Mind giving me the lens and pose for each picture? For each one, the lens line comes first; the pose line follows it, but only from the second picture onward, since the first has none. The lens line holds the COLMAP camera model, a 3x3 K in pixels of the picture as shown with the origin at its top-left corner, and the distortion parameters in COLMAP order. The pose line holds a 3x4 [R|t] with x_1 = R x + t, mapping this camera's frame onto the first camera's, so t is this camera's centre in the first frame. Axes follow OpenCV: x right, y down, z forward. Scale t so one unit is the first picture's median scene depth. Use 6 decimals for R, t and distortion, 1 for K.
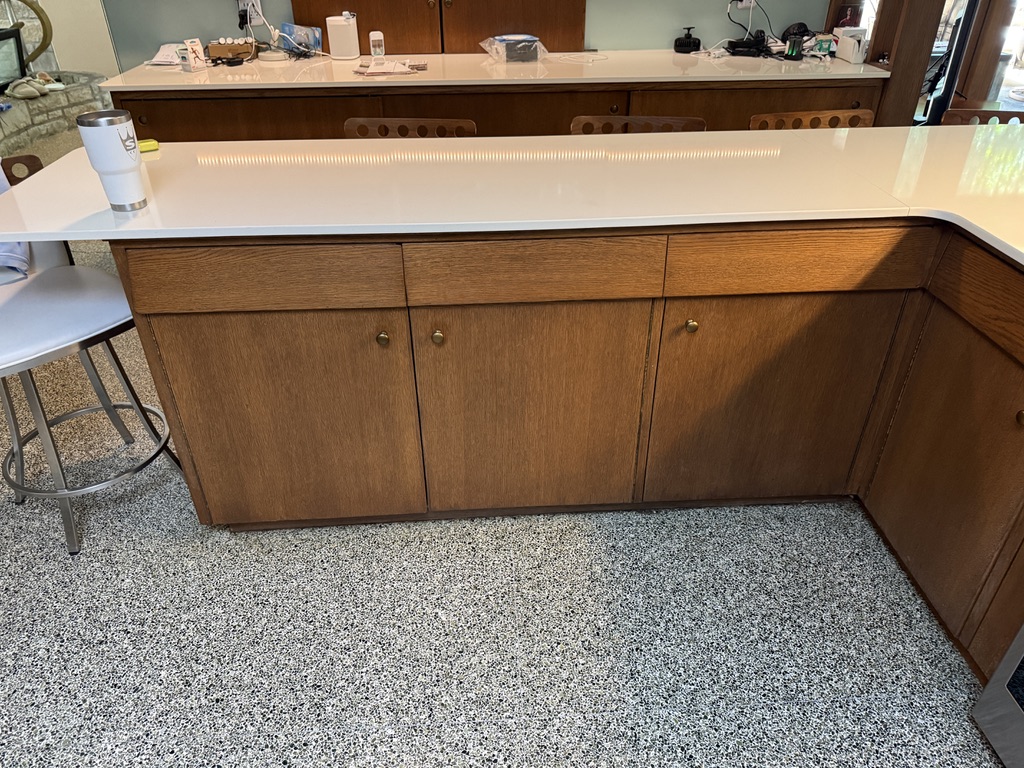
lens RADIAL K [[731.1, 0, 512.0], [0, 731.1, 384.0], [0, 0, 1]] dist [0.044892, -0.055815]
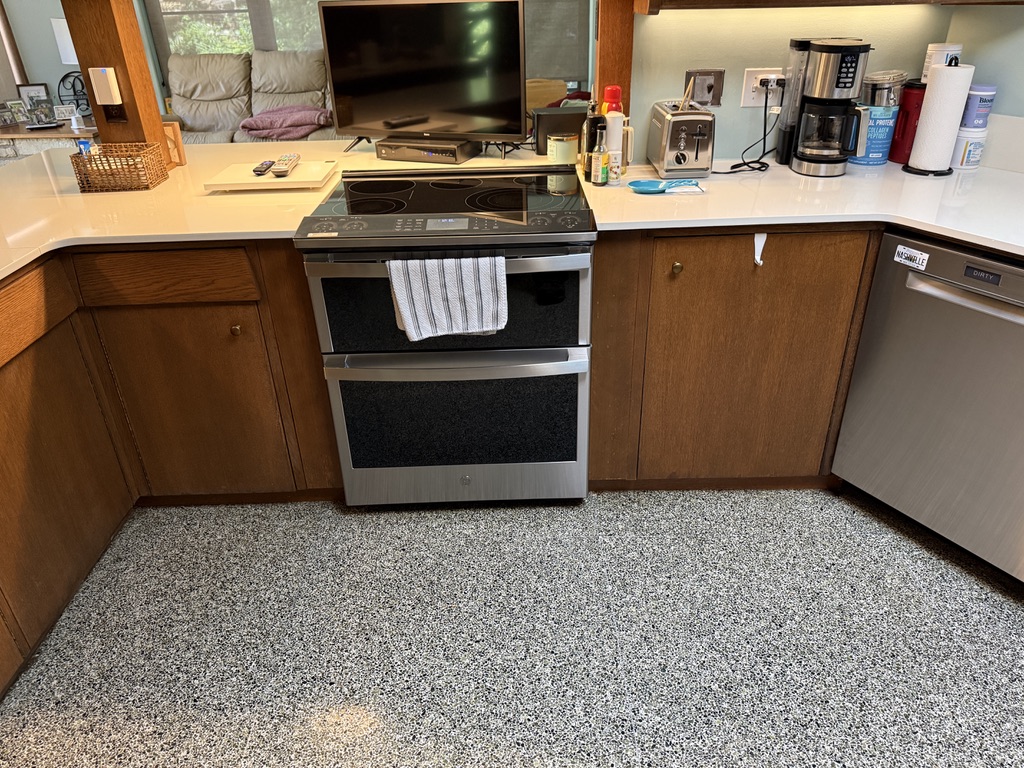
lens RADIAL K [[731.1, 0, 512.0], [0, 731.1, 384.0], [0, 0, 1]] dist [0.044892, -0.055815]
pose [[0.050882, -0.477446, 0.877187, -0.495529], [0.563751, 0.738740, 0.369389, -0.087118], [-0.824376, 0.475720, 0.306749, 0.138868]]
